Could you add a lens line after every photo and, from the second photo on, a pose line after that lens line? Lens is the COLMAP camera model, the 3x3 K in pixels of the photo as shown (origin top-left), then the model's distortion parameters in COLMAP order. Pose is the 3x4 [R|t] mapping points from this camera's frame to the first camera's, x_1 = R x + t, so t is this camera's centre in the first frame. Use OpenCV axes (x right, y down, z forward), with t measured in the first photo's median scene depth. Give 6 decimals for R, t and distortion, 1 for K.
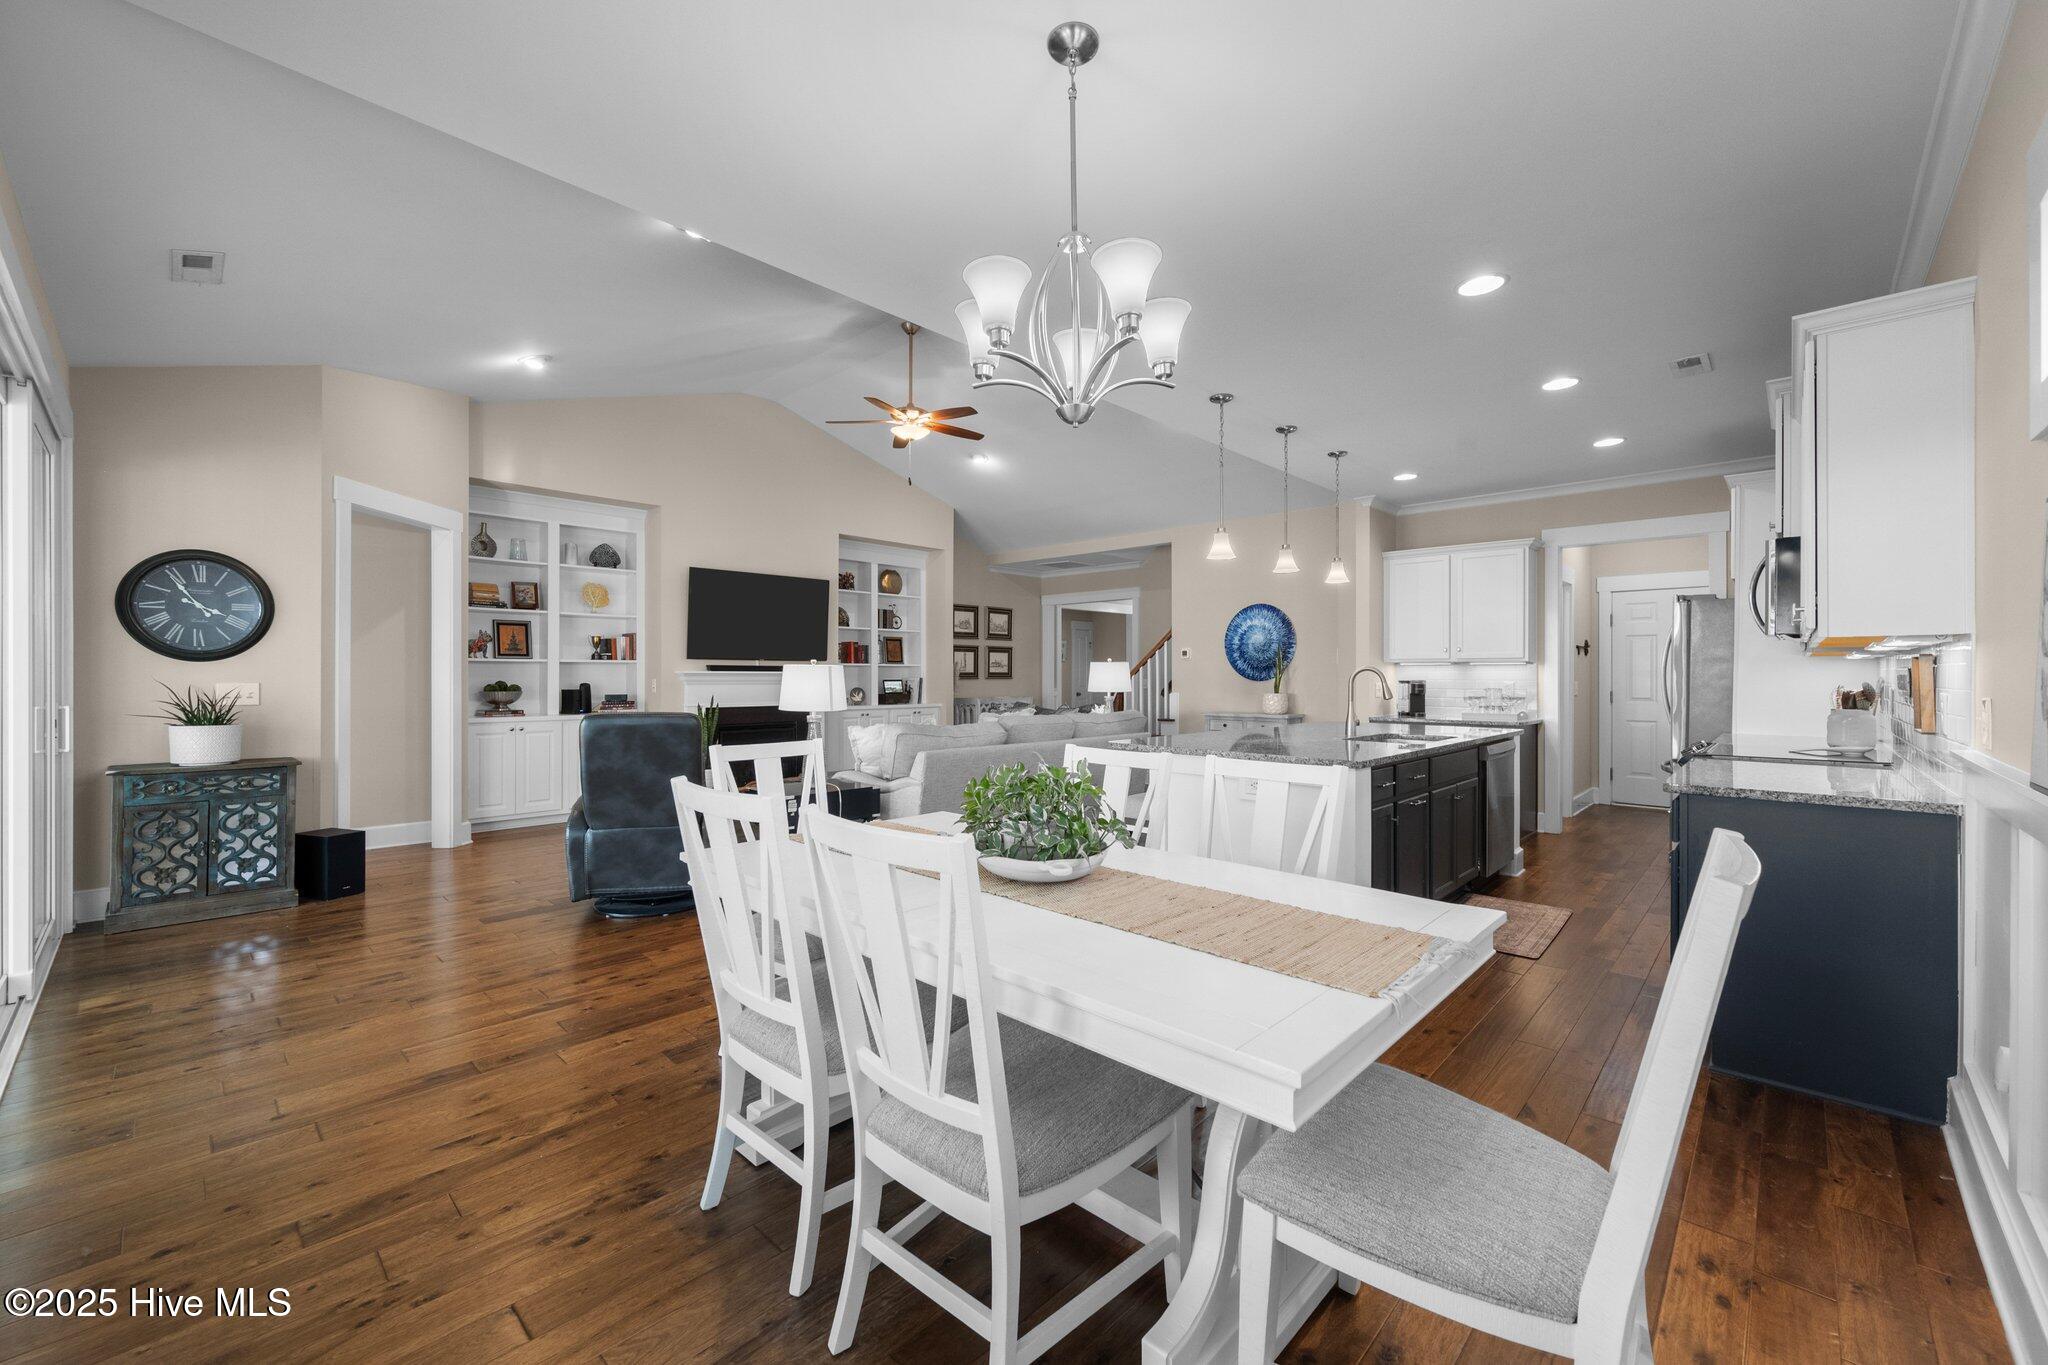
lens RADIAL K [[812.1, 0, 1012.3], [0, 812.1, 673.5], [0, 0, 1]] dist [-0.001706, 0.000425]
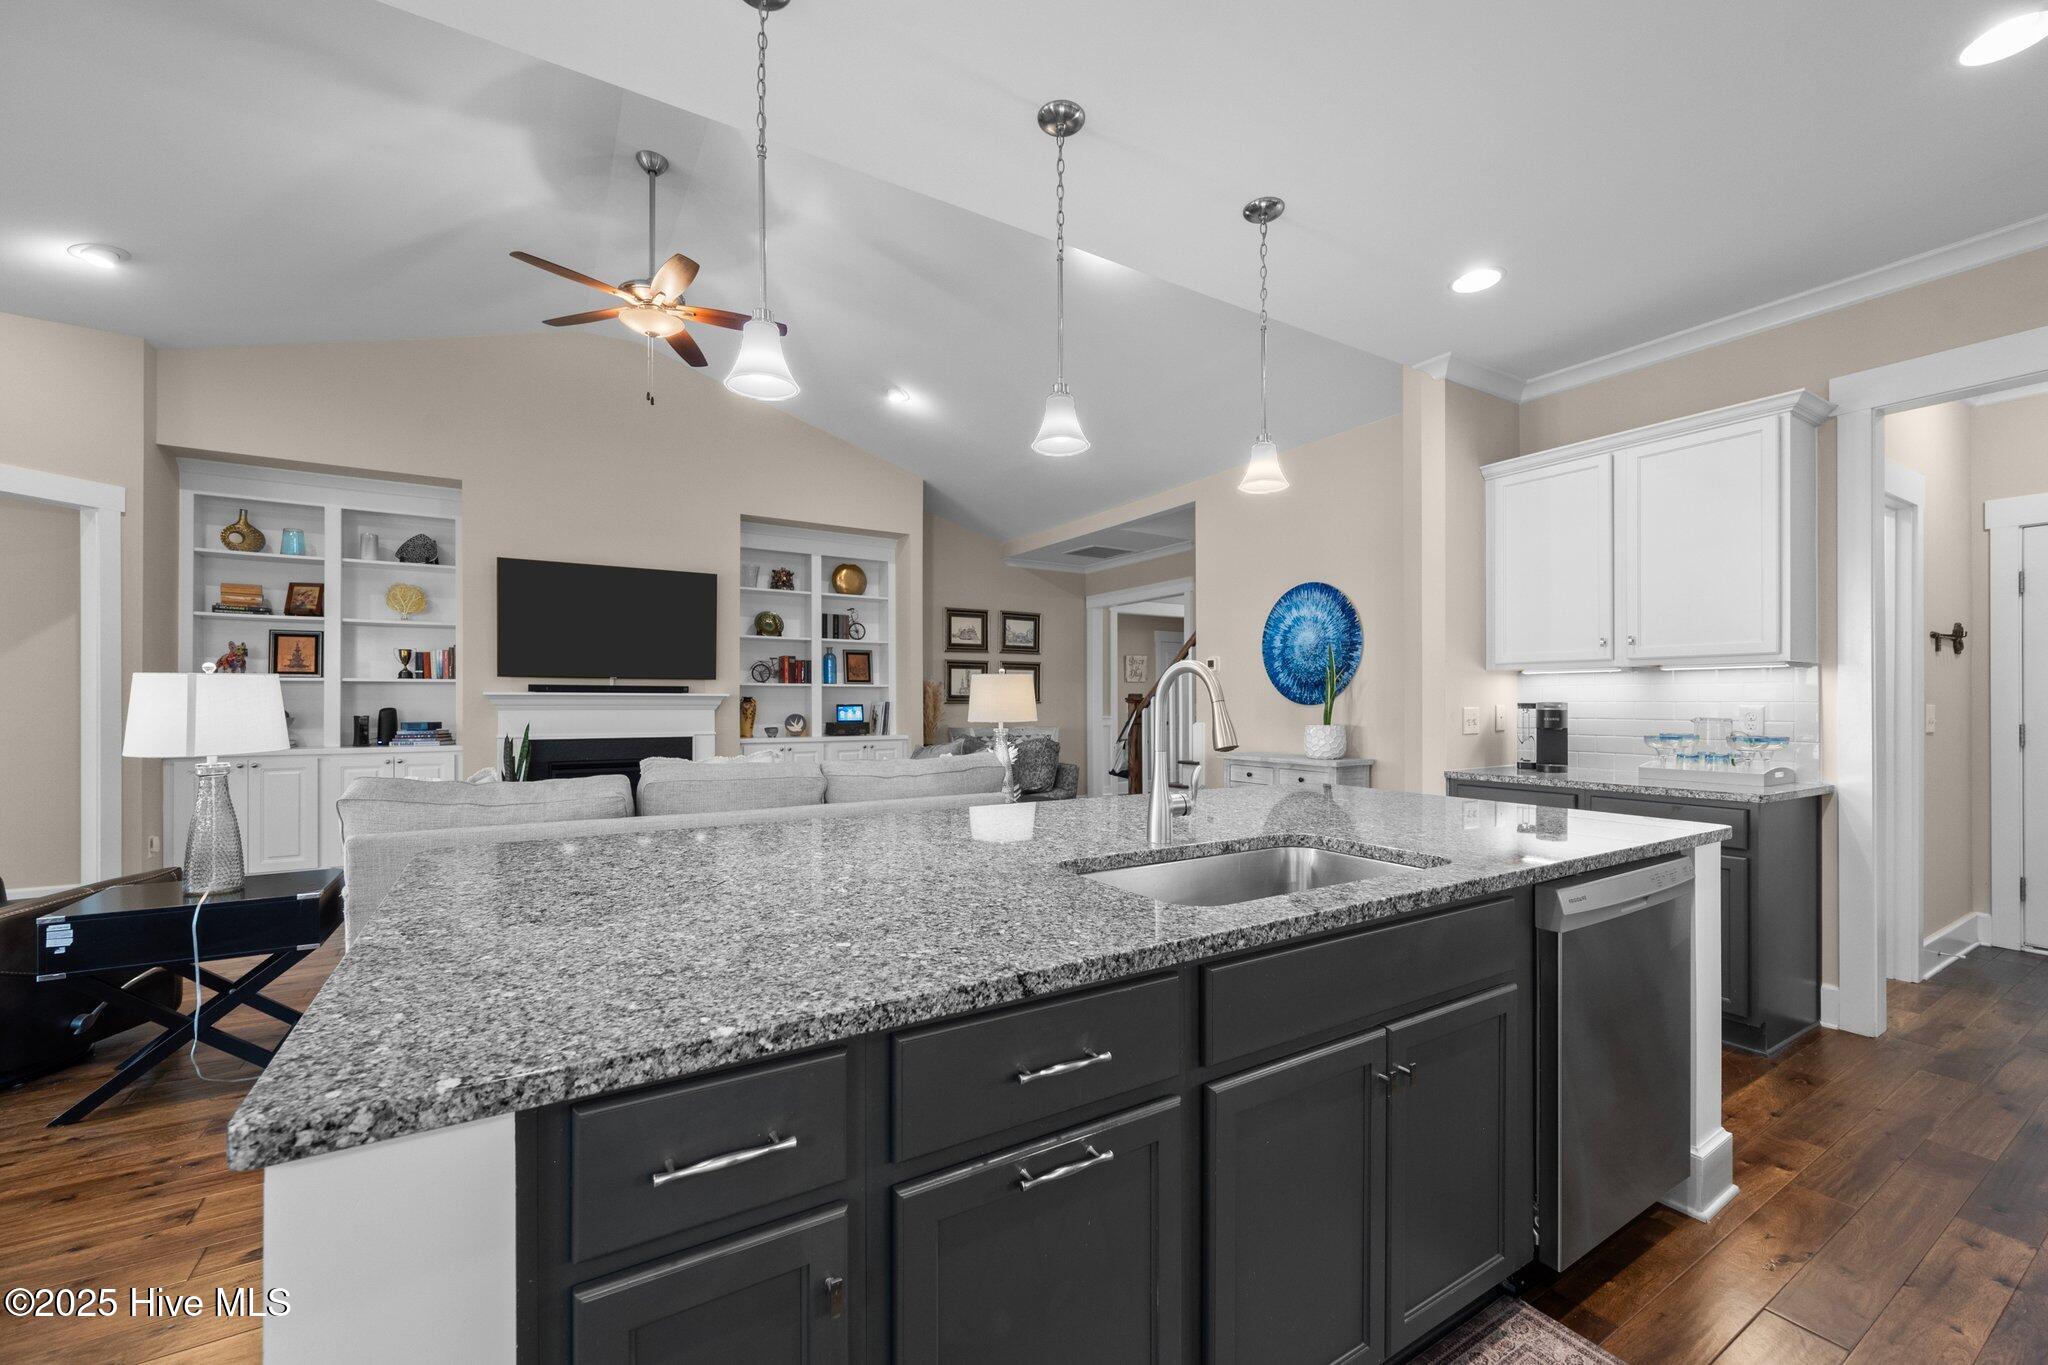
lens RADIAL K [[812.1, 0, 1023.7], [0, 812.1, 698.4], [0, 0, 1]] dist [-0.001706, 0.000425]
pose [[0.968279, -0.002793, -0.249857, 0.259884], [0.002253, 0.999994, -0.002451, 0.005488], [0.249863, 0.001810, 0.968280, 0.351718]]
